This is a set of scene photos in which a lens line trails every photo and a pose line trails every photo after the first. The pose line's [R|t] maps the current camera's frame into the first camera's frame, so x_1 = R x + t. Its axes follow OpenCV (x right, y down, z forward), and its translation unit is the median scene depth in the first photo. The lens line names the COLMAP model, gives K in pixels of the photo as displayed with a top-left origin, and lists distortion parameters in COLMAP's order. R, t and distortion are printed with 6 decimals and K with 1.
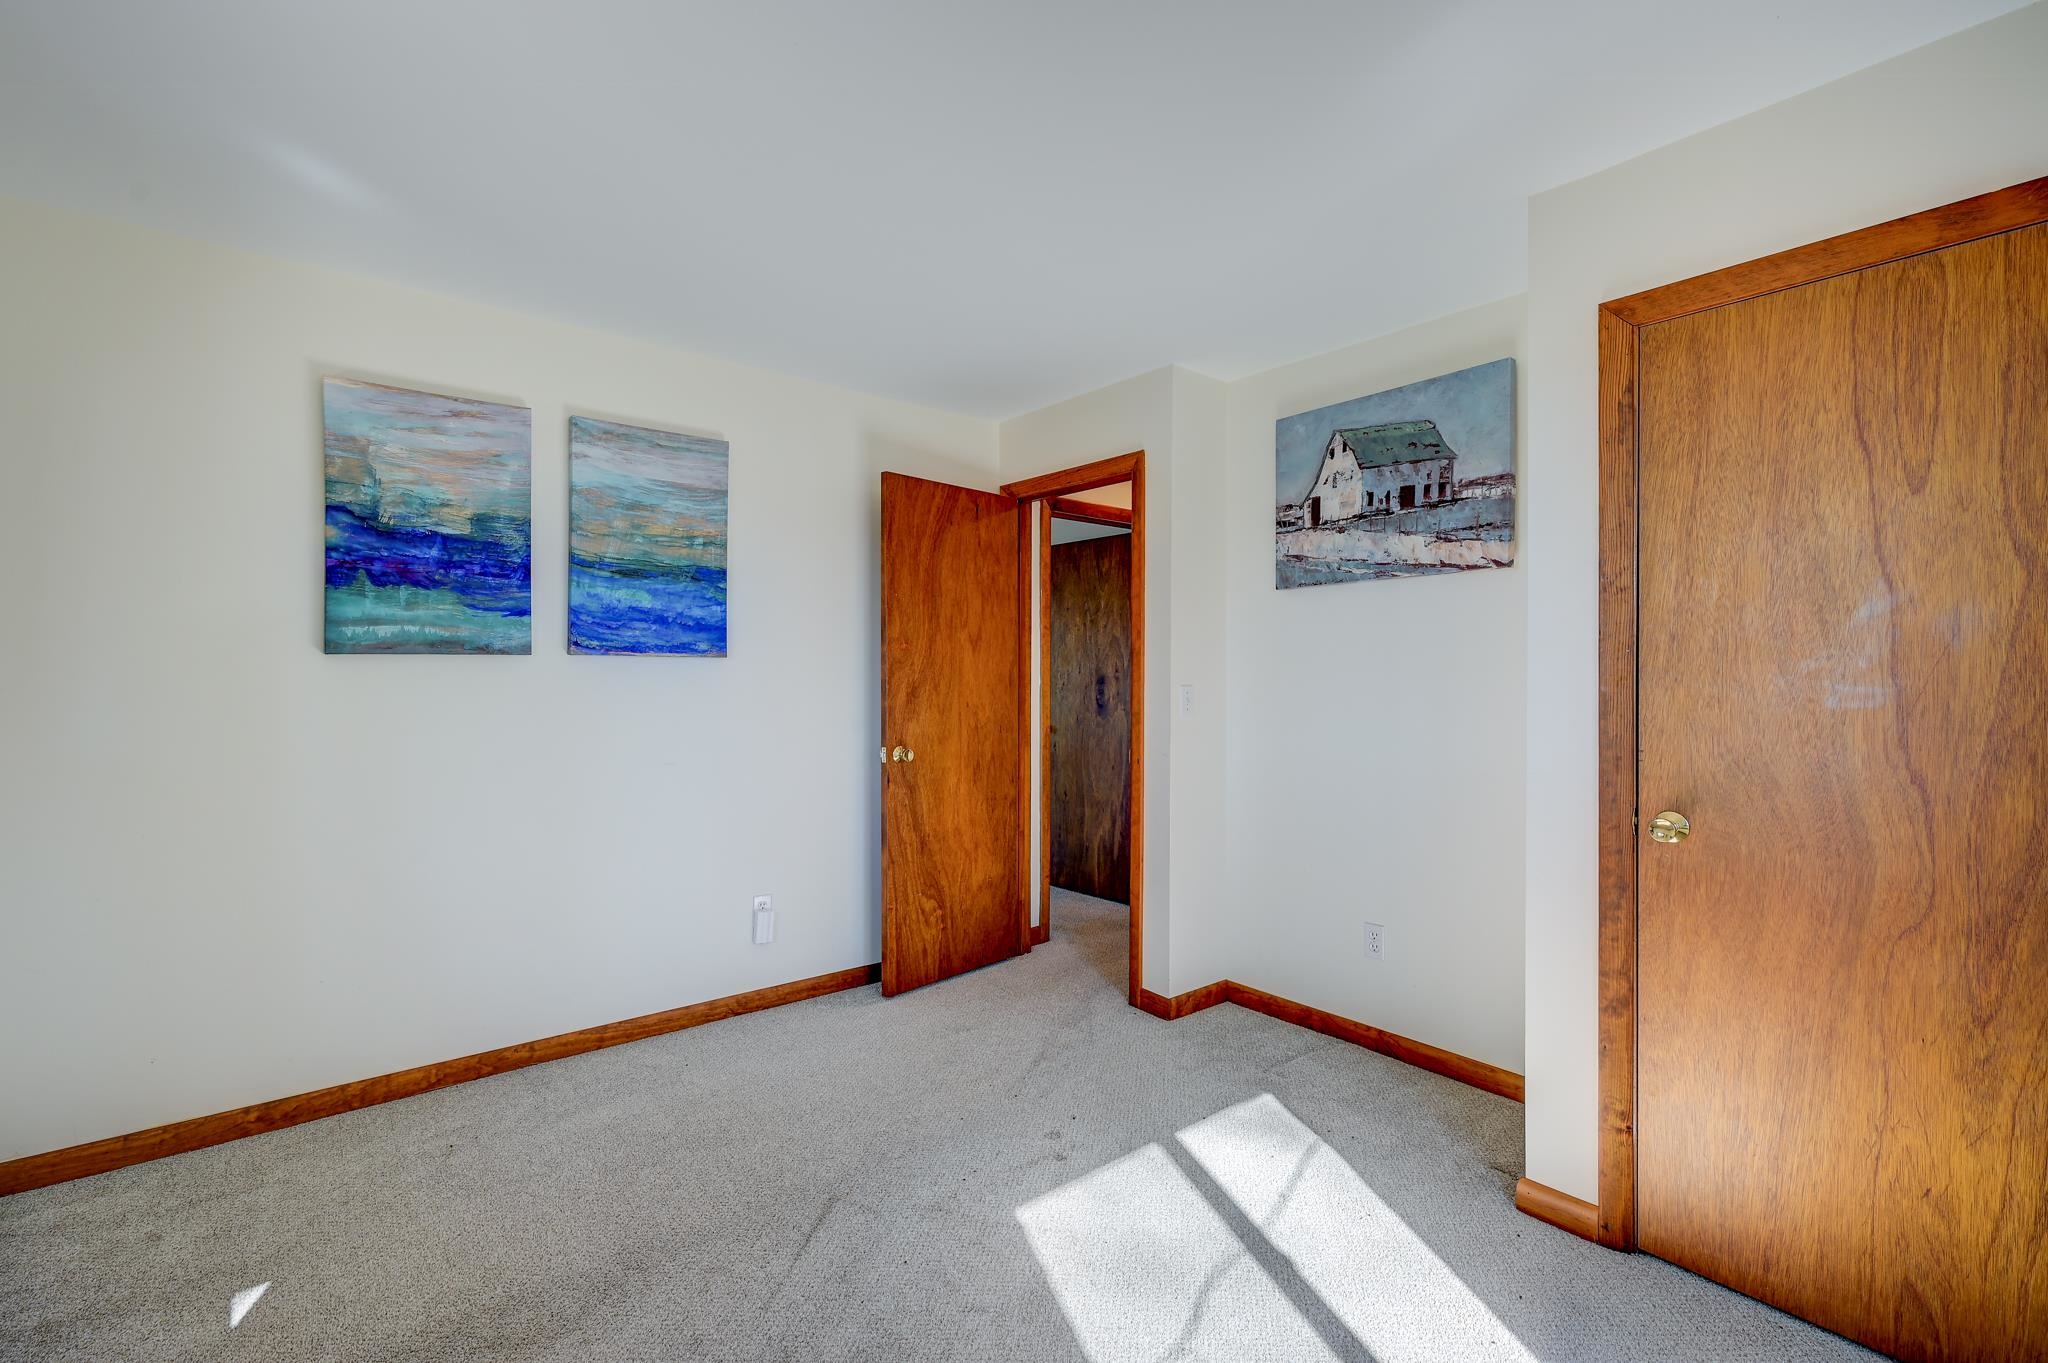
lens RADIAL K [[914.5, 0, 1027.0], [0, 914.5, 673.8], [0, 0, 1]] dist [-0.000614, 0.000246]
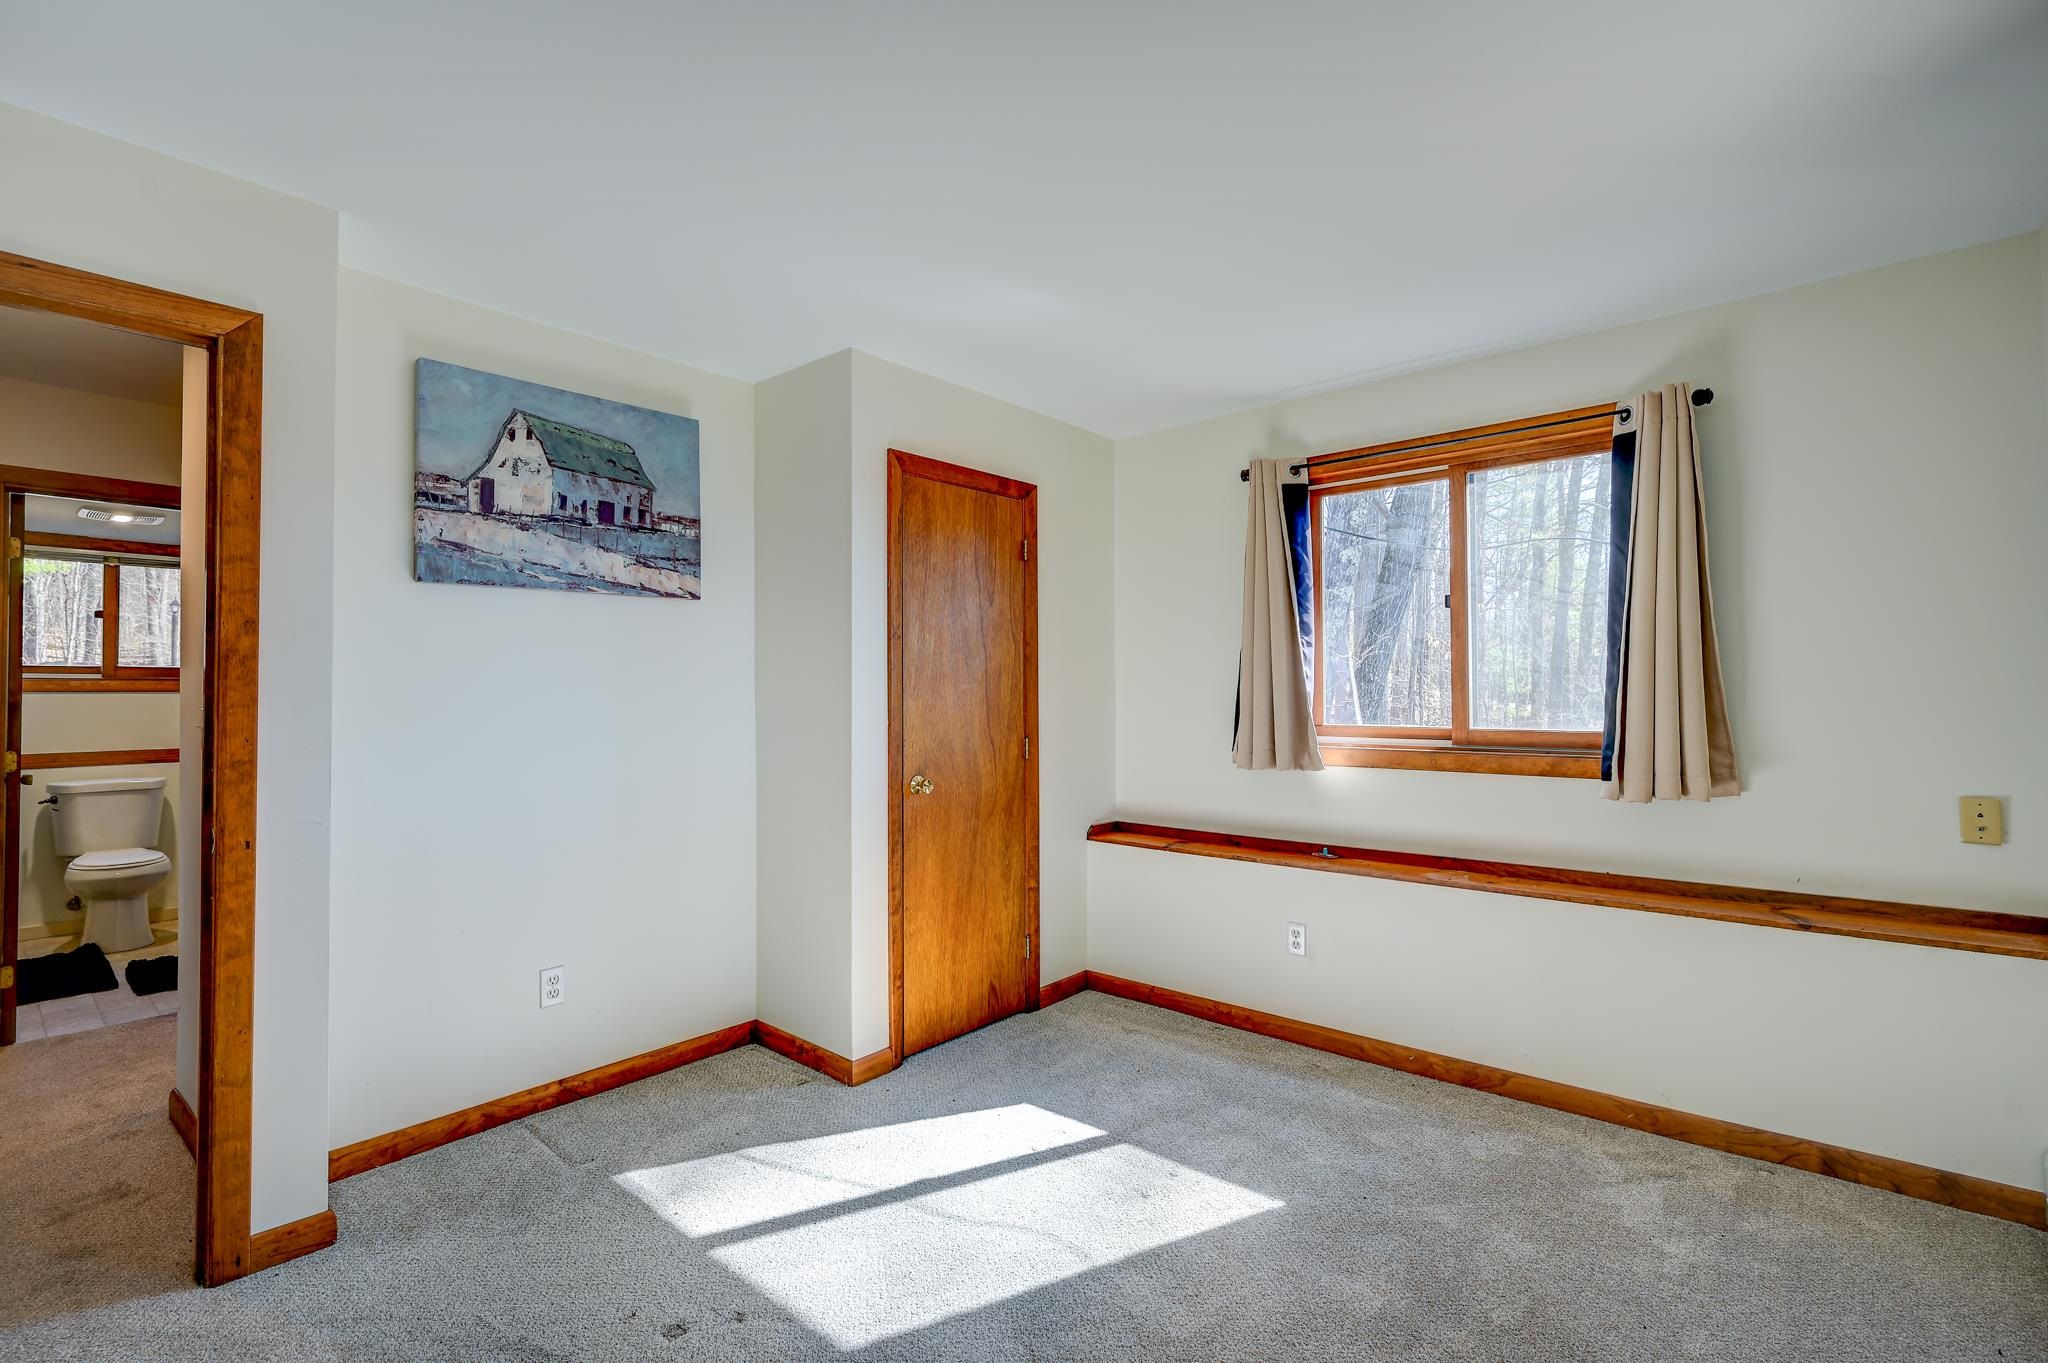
lens RADIAL K [[908.5, 0, 1020.7], [0, 908.5, 671.5], [0, 0, 1]] dist [-0.001873, -0.000618]
pose [[-0.166703, 0.018596, 0.985832, -0.630933], [0.001129, 0.999825, -0.018669, -0.003574], [-0.986007, -0.001999, -0.166695, 0.734576]]
